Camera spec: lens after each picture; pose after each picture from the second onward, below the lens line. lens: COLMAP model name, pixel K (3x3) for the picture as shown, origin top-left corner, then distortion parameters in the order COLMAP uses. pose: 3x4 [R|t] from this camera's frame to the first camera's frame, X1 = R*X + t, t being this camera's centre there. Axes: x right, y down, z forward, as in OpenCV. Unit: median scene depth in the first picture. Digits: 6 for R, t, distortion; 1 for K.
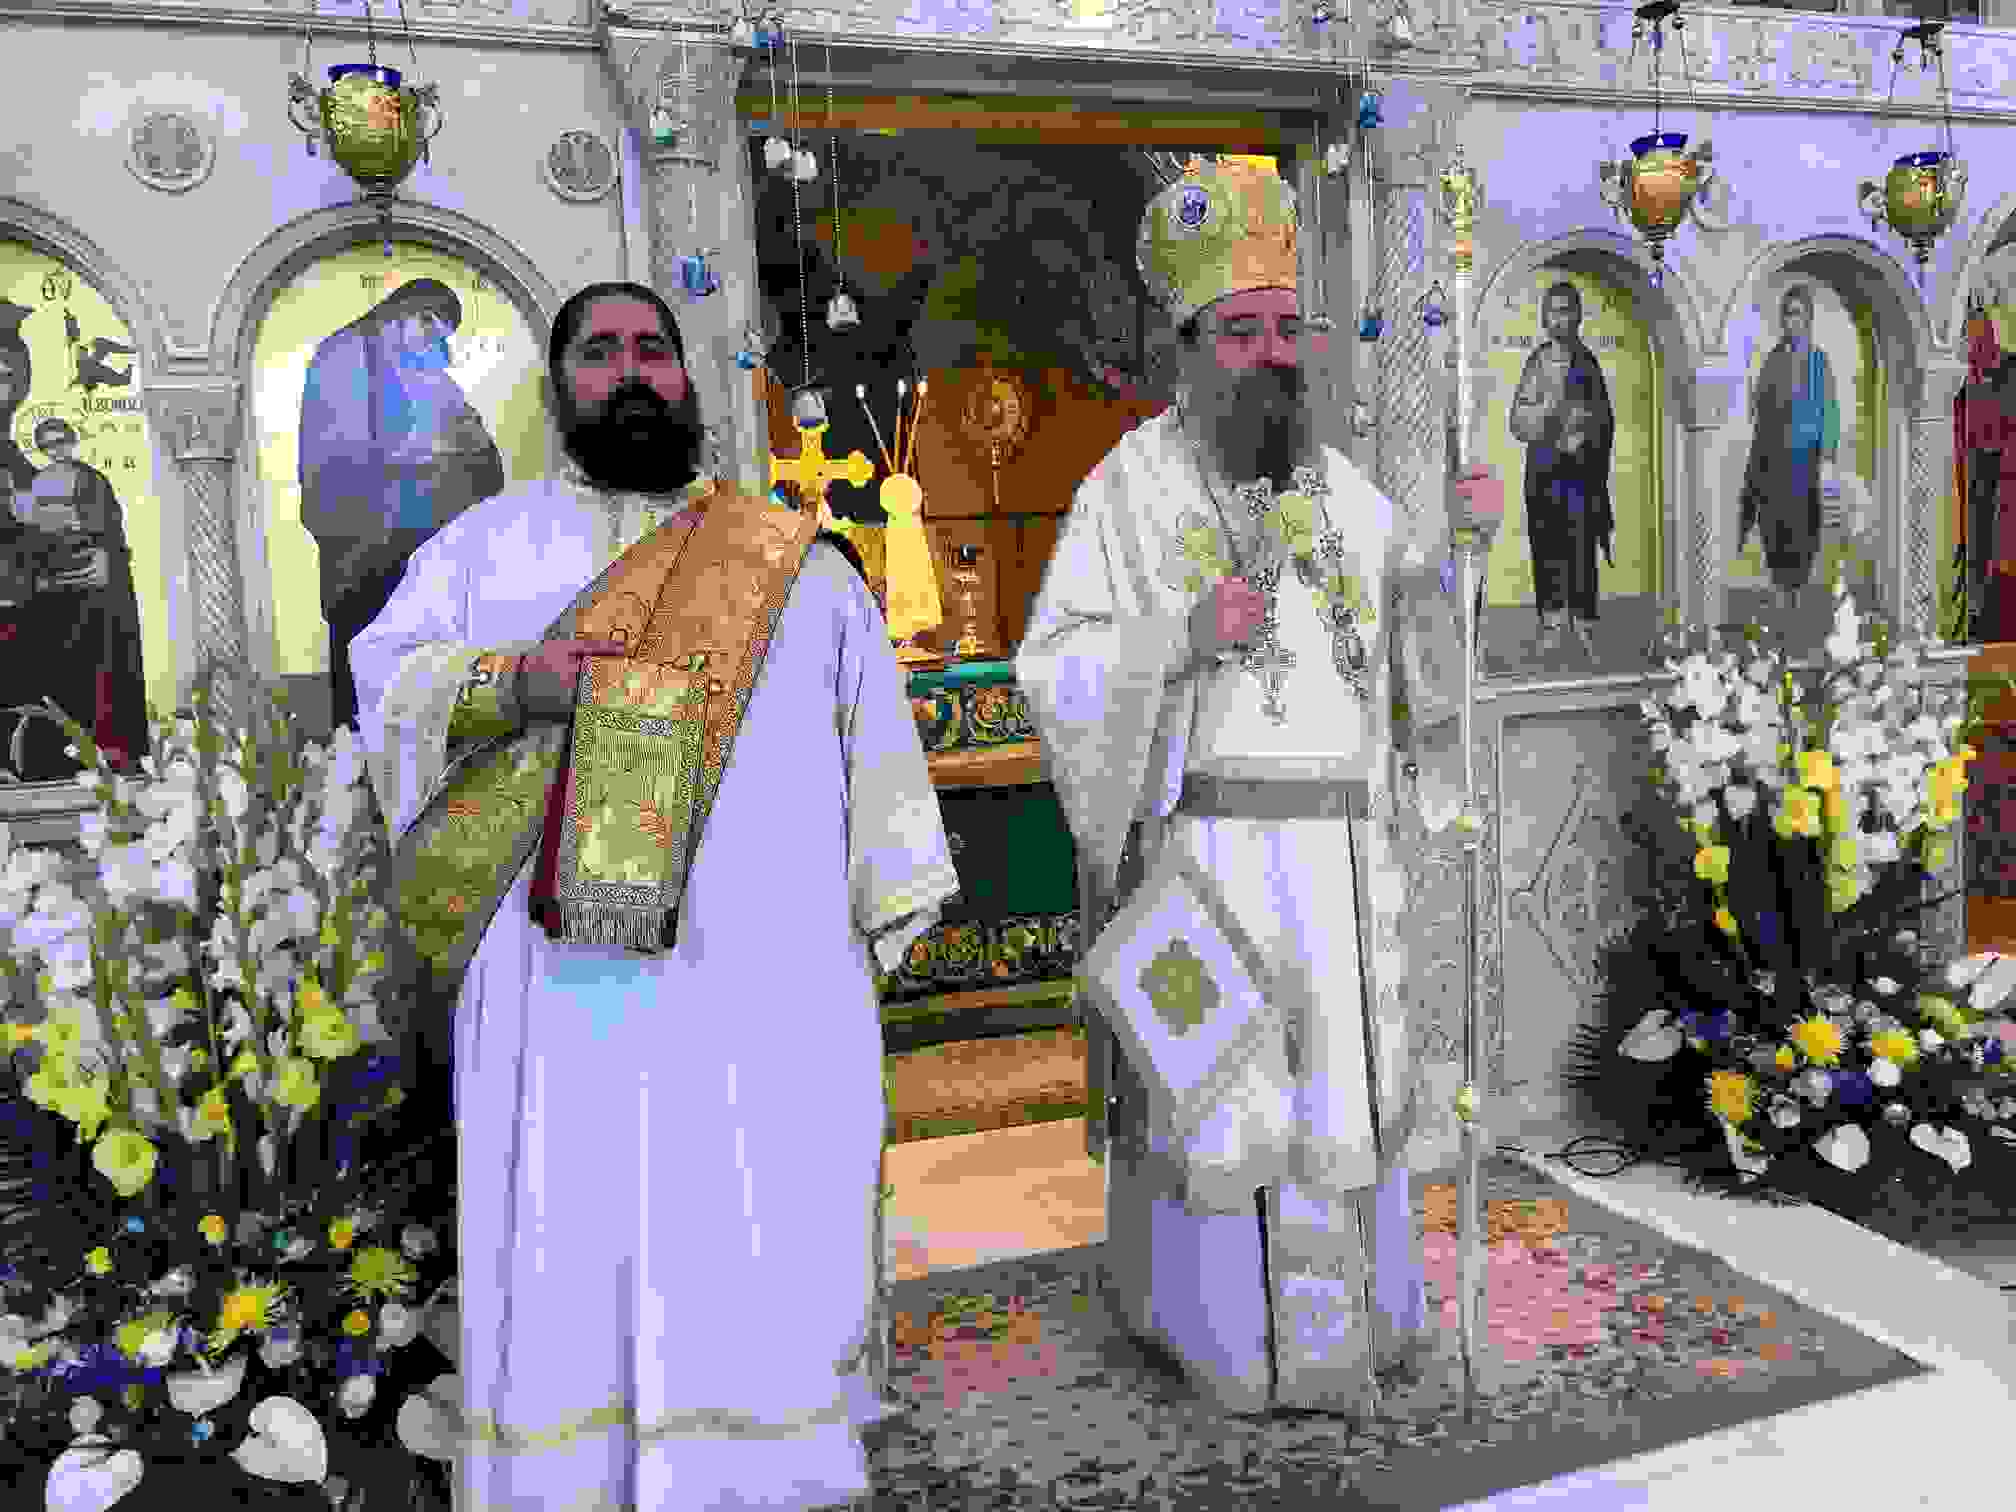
lens RADIAL K [[1661.7, 0, 1021.2], [0, 1661.7, 760.7], [0, 0, 1]] dist [0.002549, 0.007614]
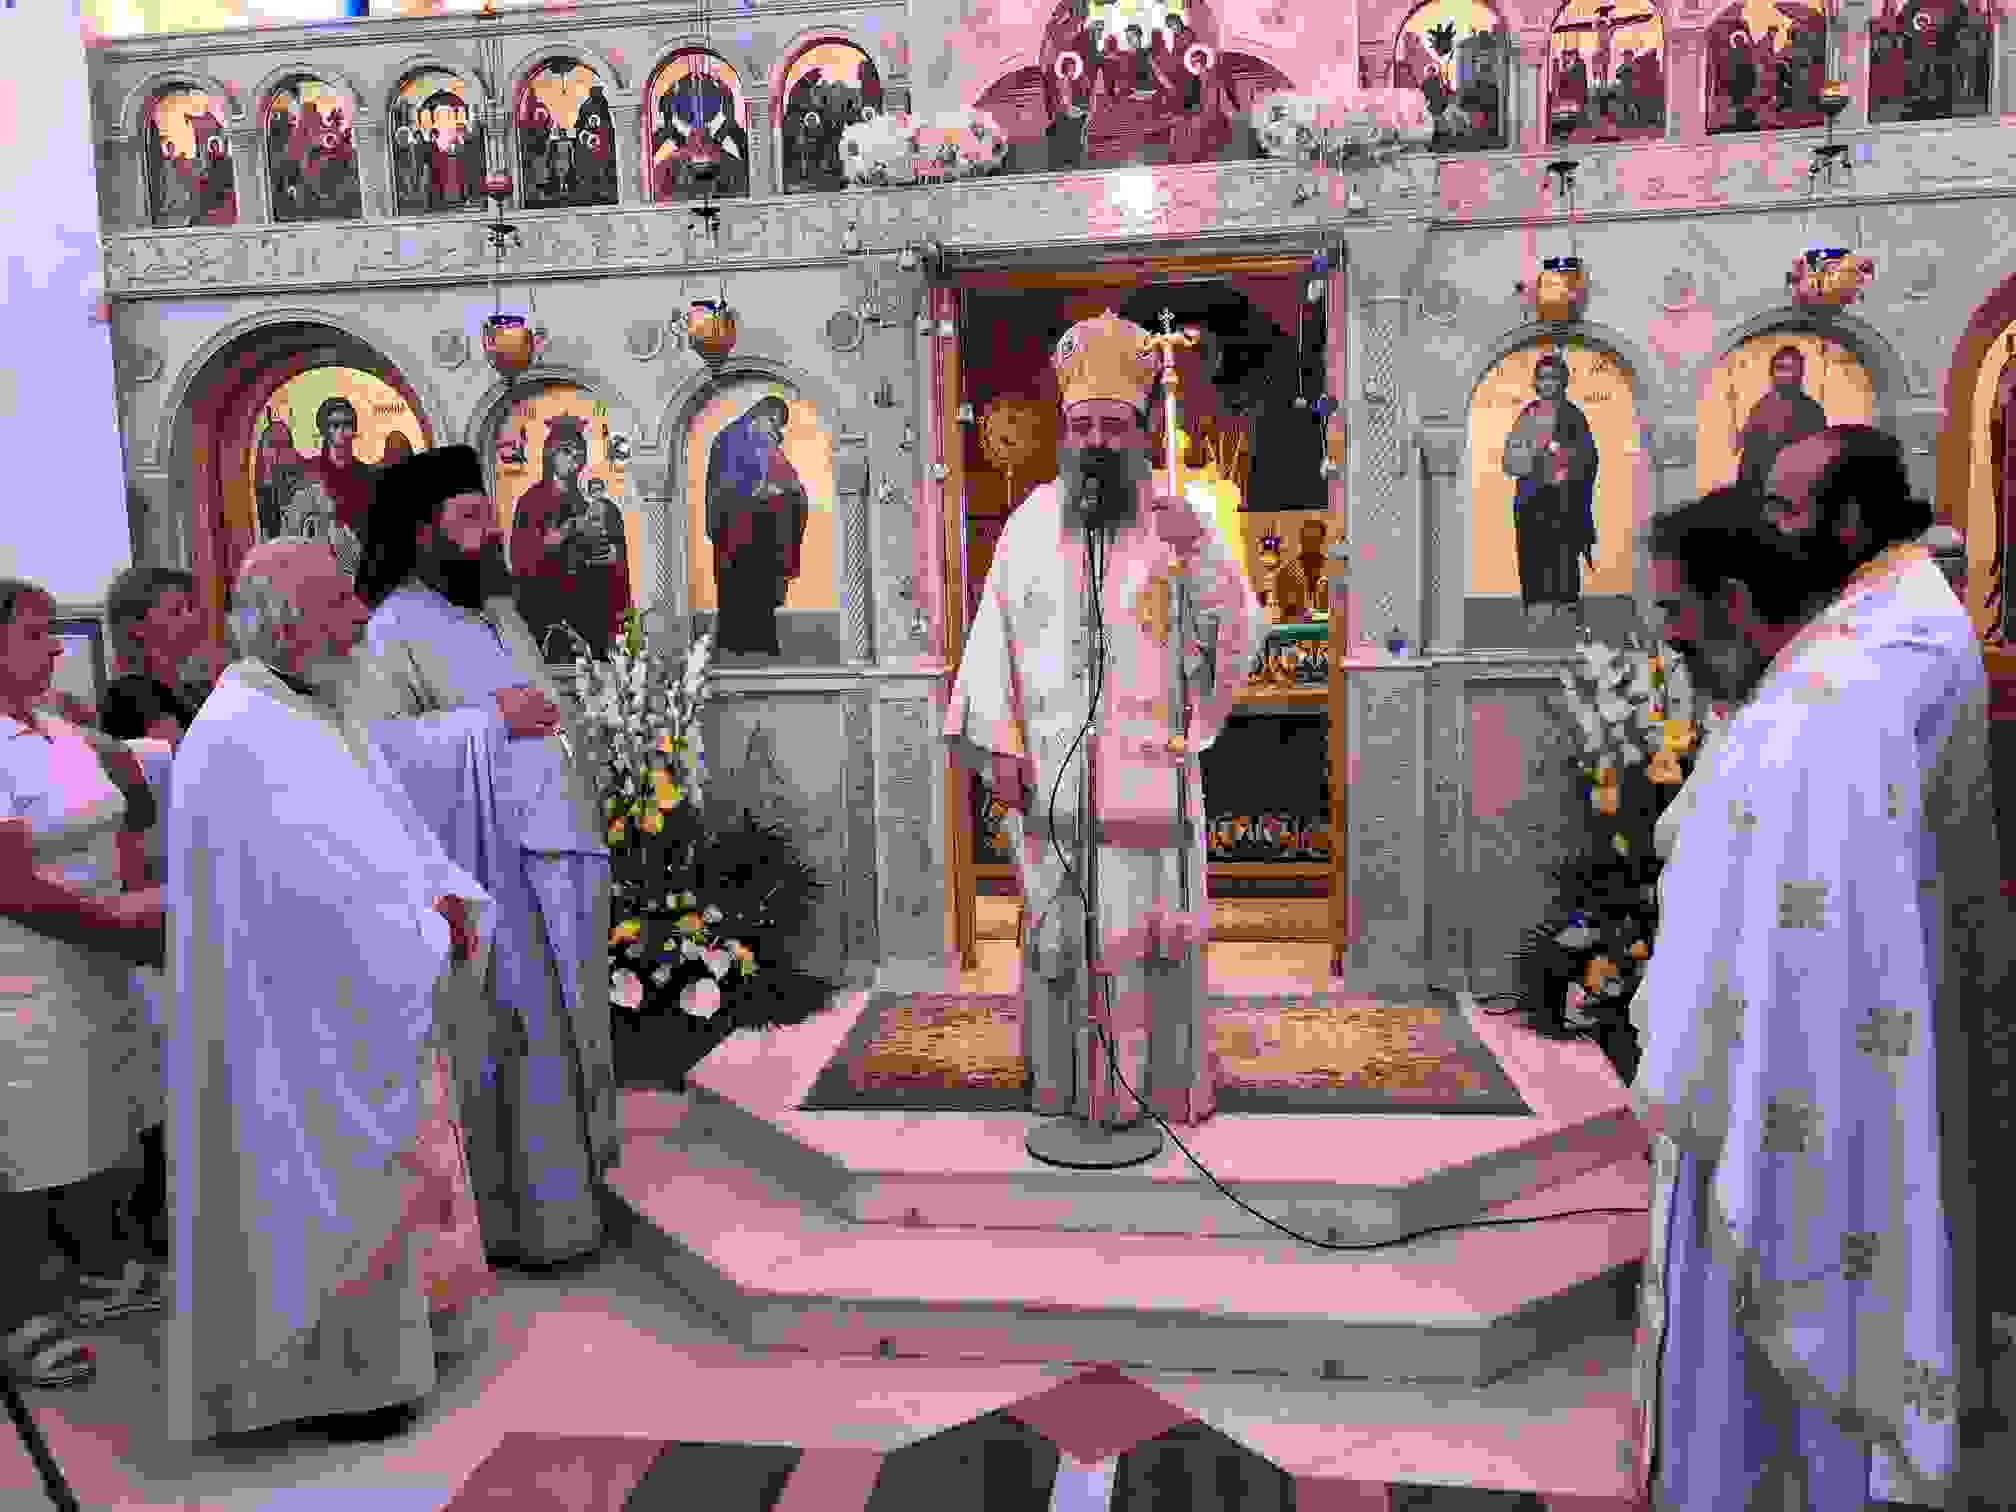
lens RADIAL K [[1661.7, 0, 1021.2], [0, 1661.7, 760.7], [0, 0, 1]] dist [0.002549, 0.007614]
pose [[0.882855, 0.084164, -0.462042, 0.617441], [-0.066916, 0.996317, 0.053624, -0.009082], [0.464853, -0.016424, 0.885235, -0.392714]]
